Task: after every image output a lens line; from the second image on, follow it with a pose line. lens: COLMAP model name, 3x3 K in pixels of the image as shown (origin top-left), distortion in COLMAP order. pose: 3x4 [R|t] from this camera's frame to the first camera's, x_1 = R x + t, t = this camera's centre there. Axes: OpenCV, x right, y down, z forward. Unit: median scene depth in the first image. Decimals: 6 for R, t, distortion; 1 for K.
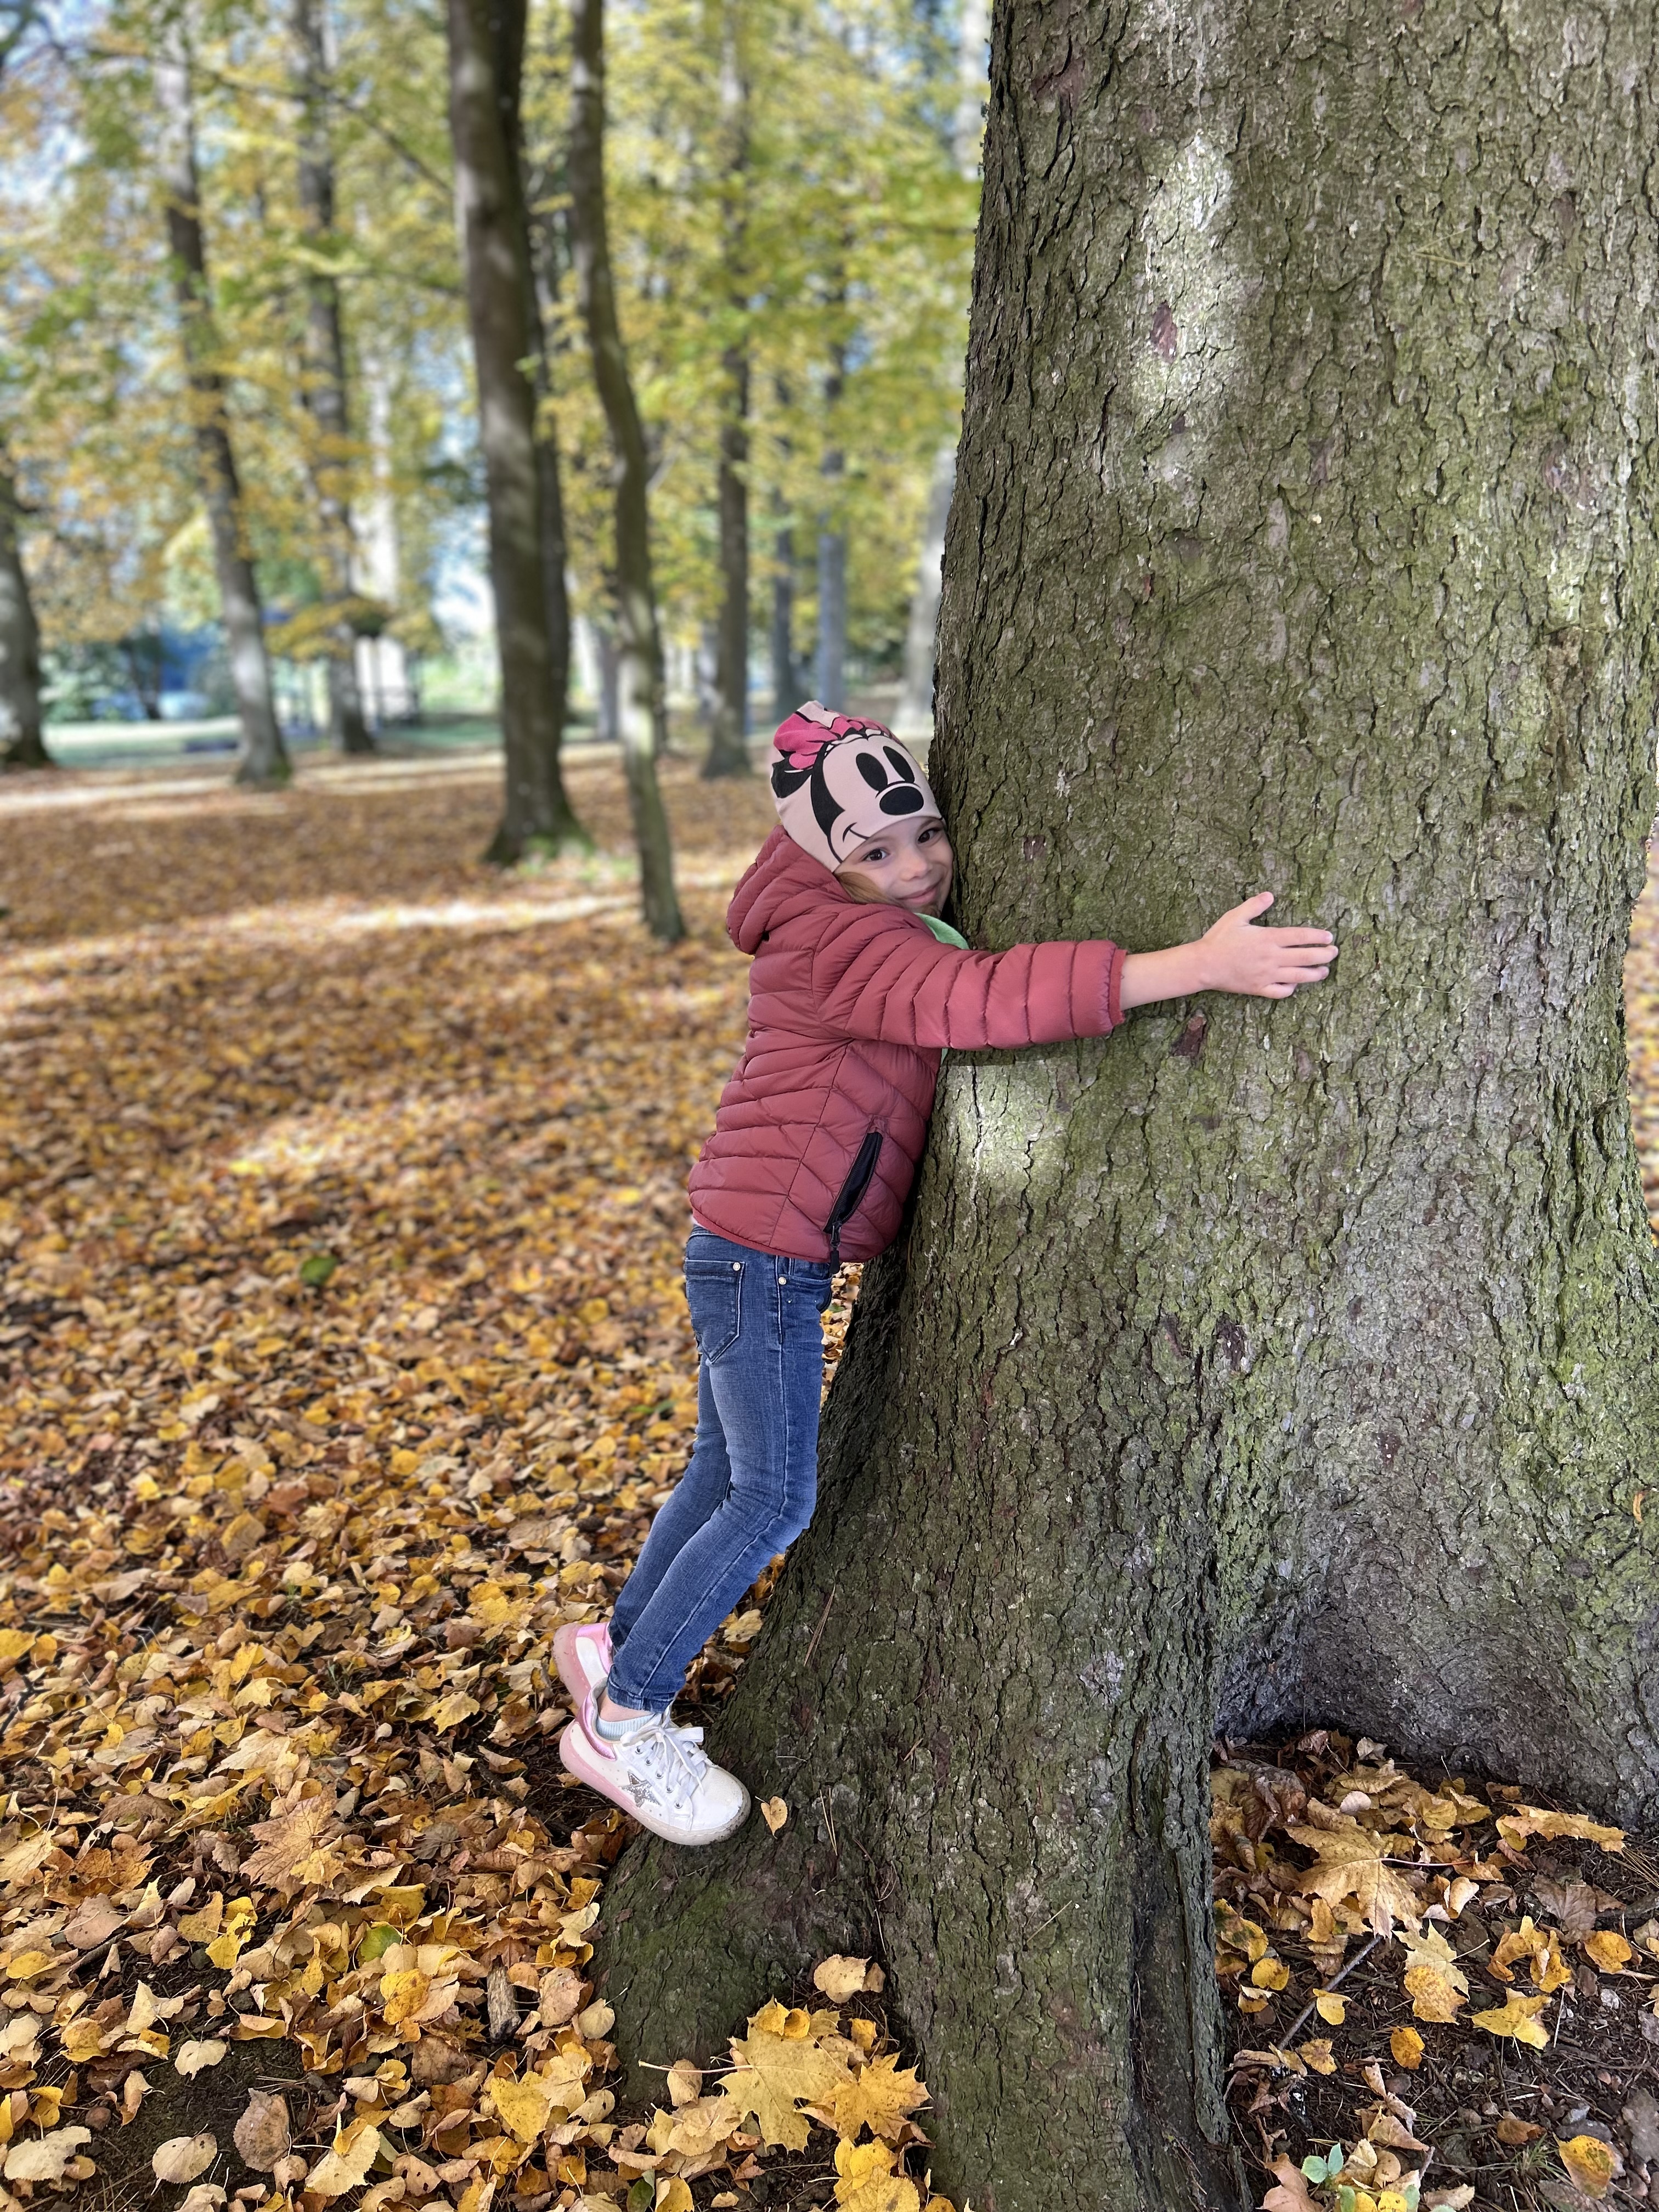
lens RADIAL K [[1669.9, 0, 827.3], [0, 1669.9, 1107.4], [0, 0, 1]] dist [0.034487, -0.045000]
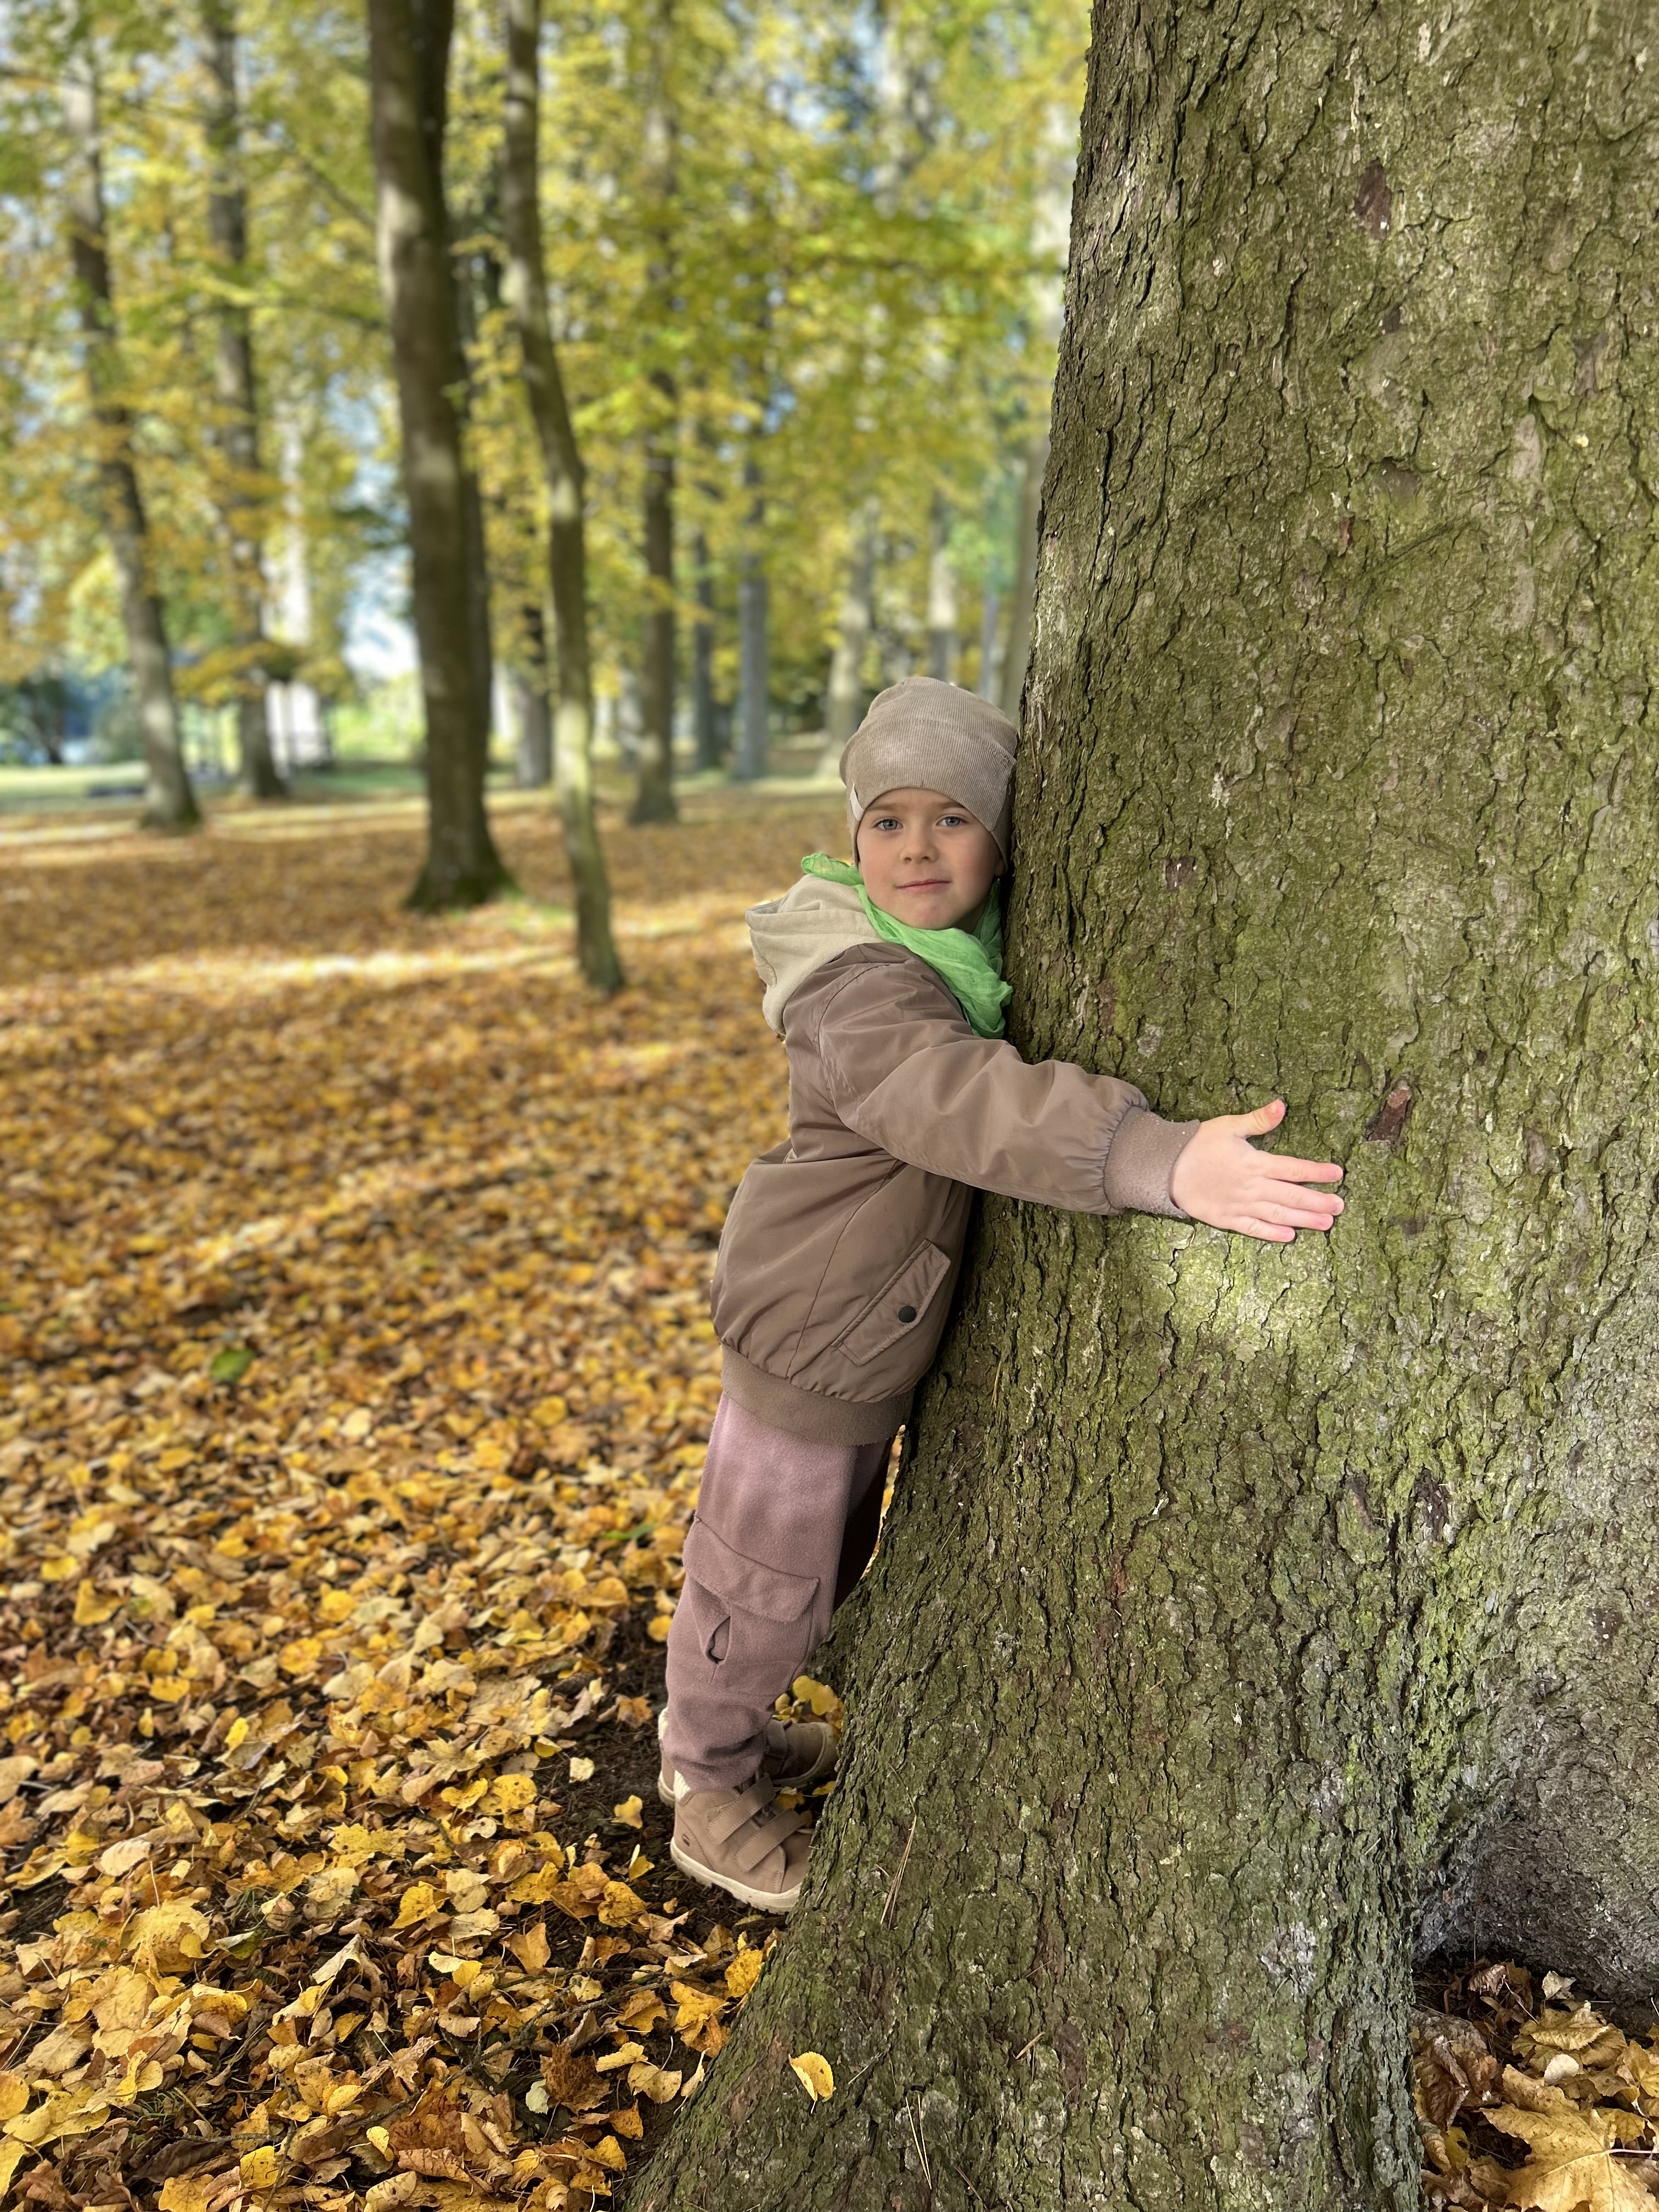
lens RADIAL K [[1669.9, 0, 832.3], [0, 1669.9, 1111.9], [0, 0, 1]] dist [0.034487, -0.045000]
pose [[0.998616, -0.004476, 0.052400, -0.073386], [0.005877, 0.999629, -0.026610, -0.022525], [-0.052261, 0.026881, 0.998272, 0.215067]]
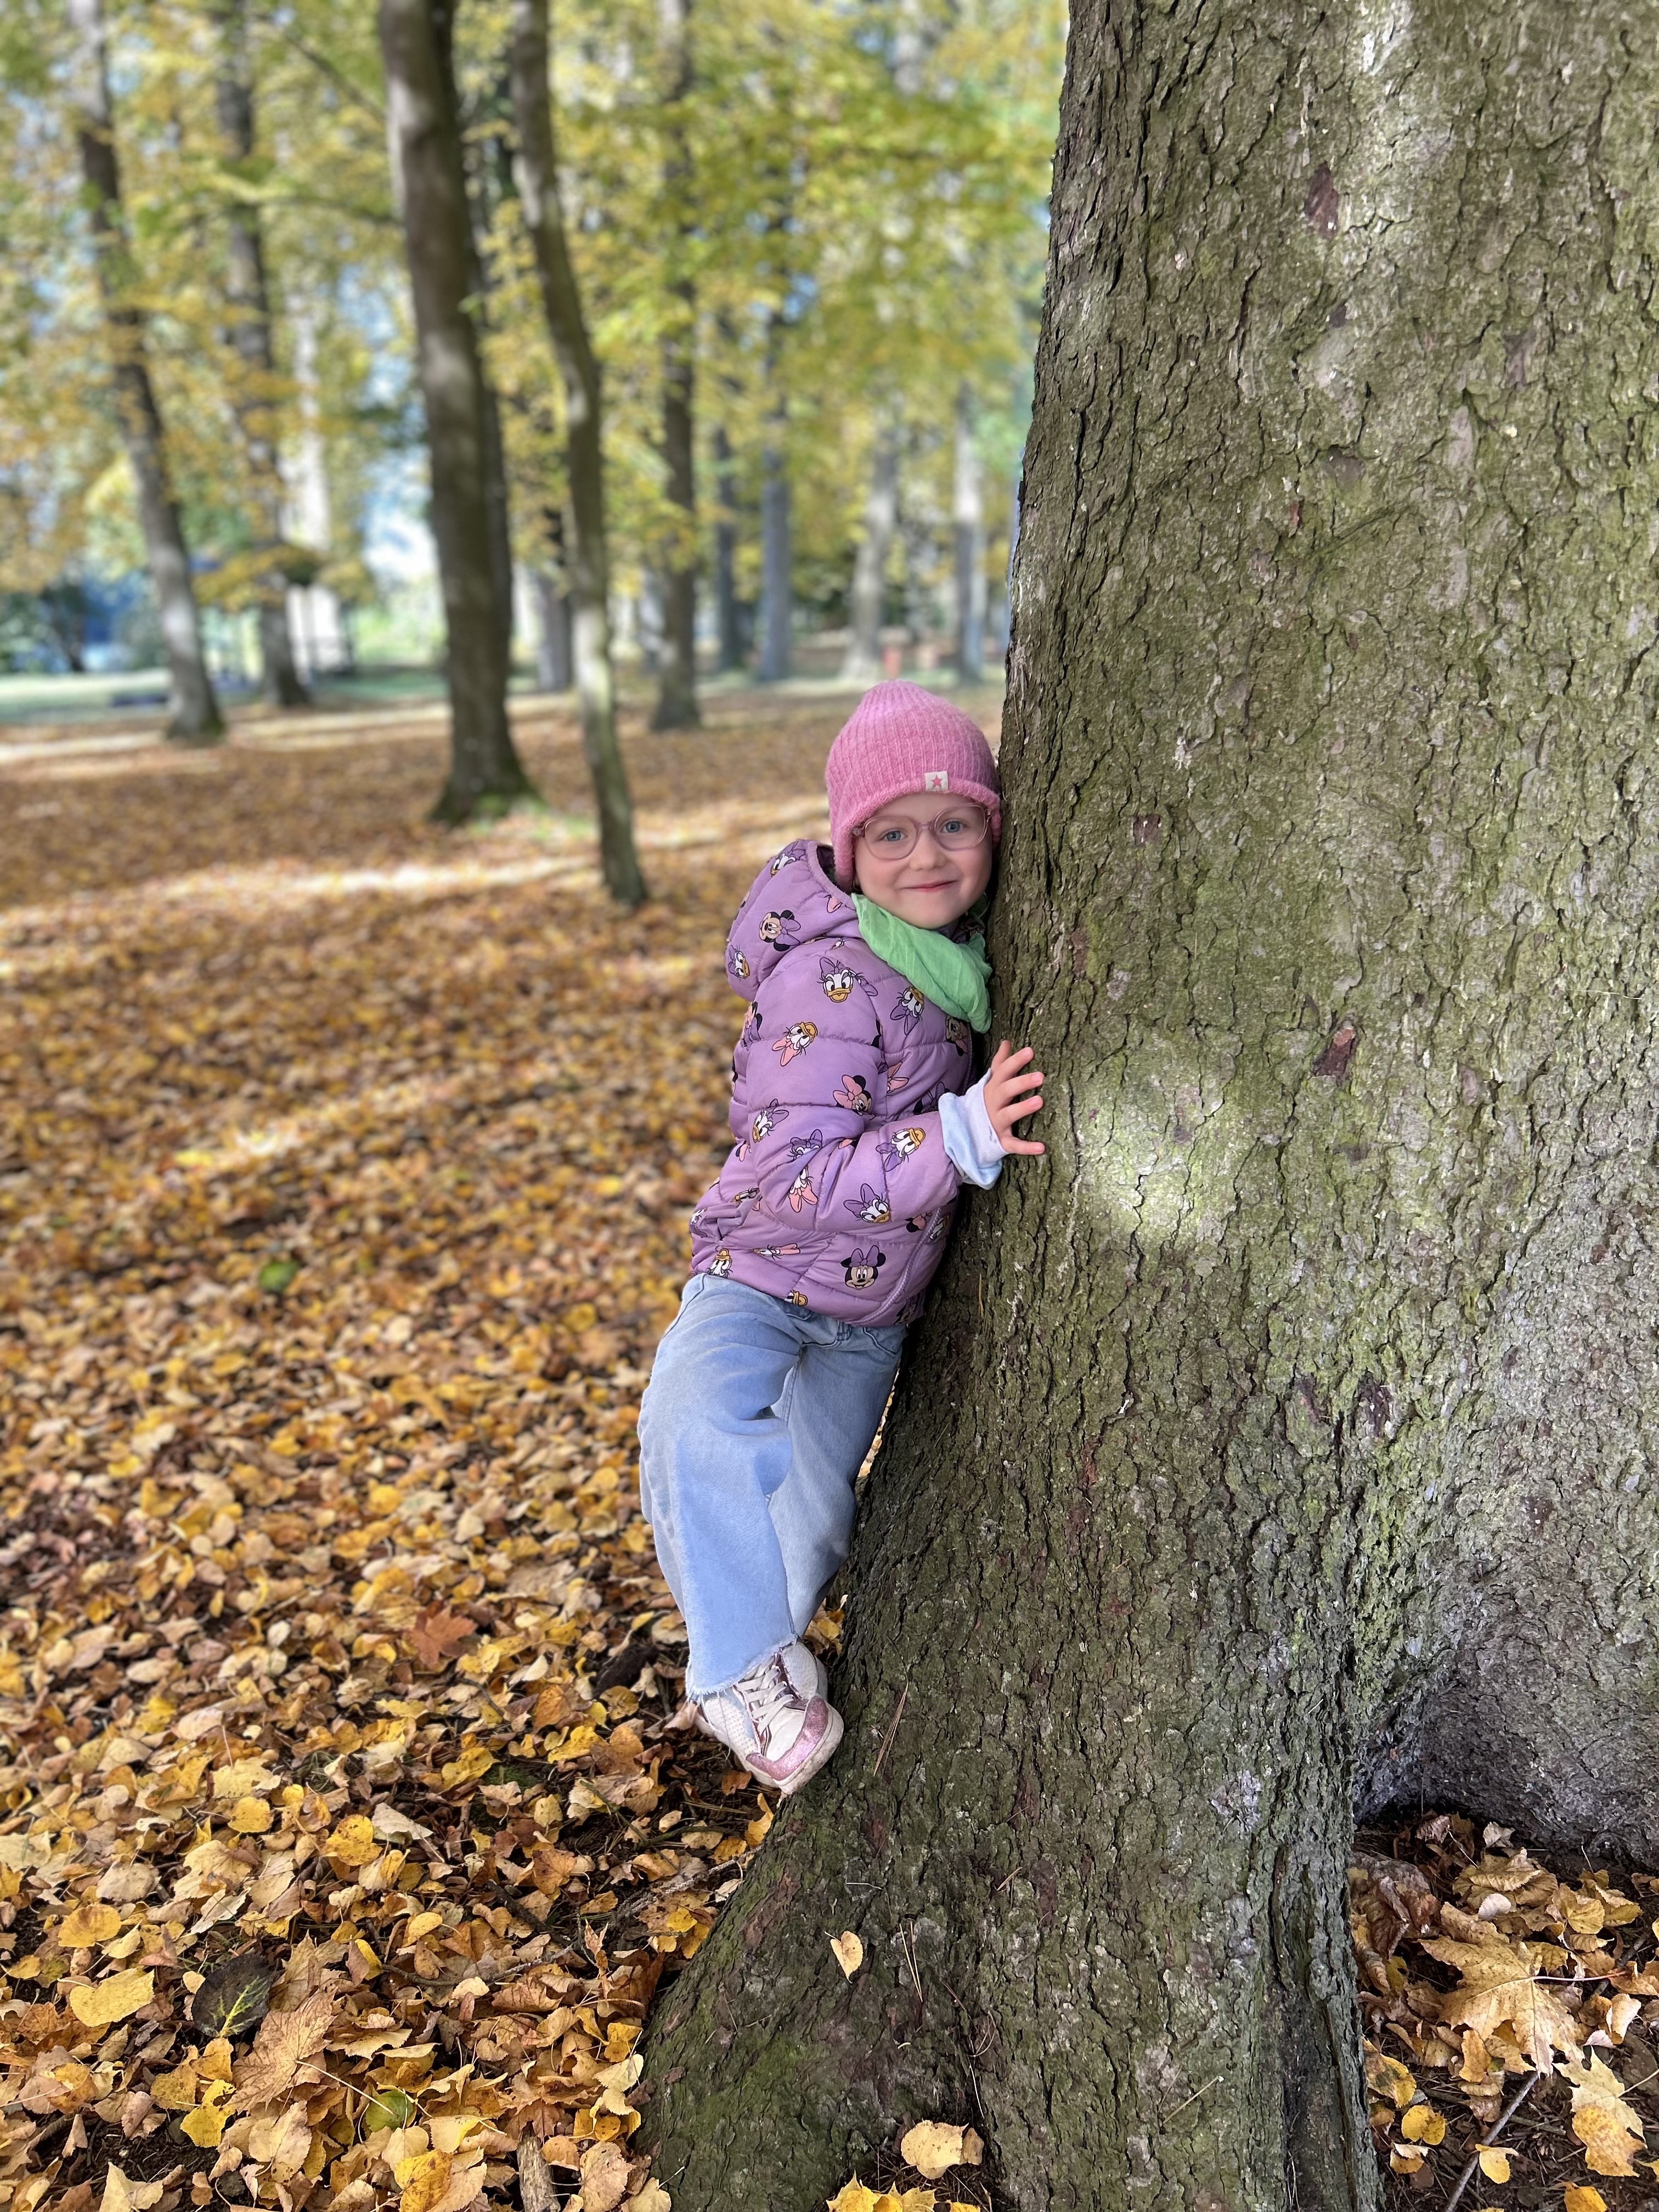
lens RADIAL K [[1669.9, 0, 831.9], [0, 1669.9, 1114.7], [0, 0, 1]] dist [0.034487, -0.045000]
pose [[0.999311, -0.014075, 0.034354, -0.060957], [0.012960, 0.999389, 0.032459, -0.037924], [-0.034790, -0.031992, 0.998882, 0.144187]]
